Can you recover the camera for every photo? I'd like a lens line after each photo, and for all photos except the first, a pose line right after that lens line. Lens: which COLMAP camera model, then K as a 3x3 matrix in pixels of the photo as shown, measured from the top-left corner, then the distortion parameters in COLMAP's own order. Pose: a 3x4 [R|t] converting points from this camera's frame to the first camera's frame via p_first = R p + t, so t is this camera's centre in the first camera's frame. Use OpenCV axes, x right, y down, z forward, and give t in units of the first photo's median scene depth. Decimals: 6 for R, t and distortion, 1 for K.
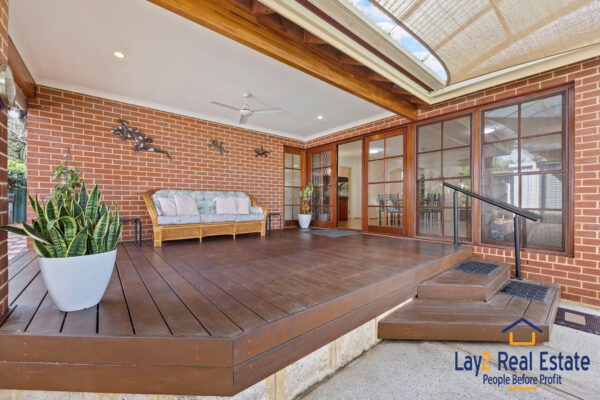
lens RADIAL K [[243.1, 0, 301.1], [0, 243.1, 200.9], [0, 0, 1]] dist [-0.005421, 0.001234]
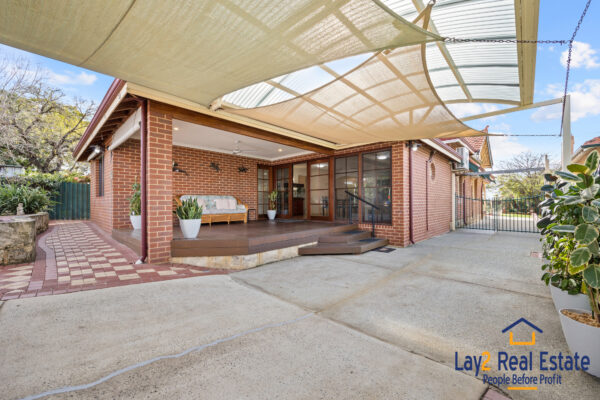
lens RADIAL K [[243.1, 0, 300.6], [0, 243.1, 202.5], [0, 0, 1]] dist [-0.005421, 0.001234]
pose [[0.992555, -0.006220, 0.121640, 0.011219], [0.005552, 0.999968, 0.005830, 0.000925], [-0.121672, -0.005112, 0.992557, -0.554188]]
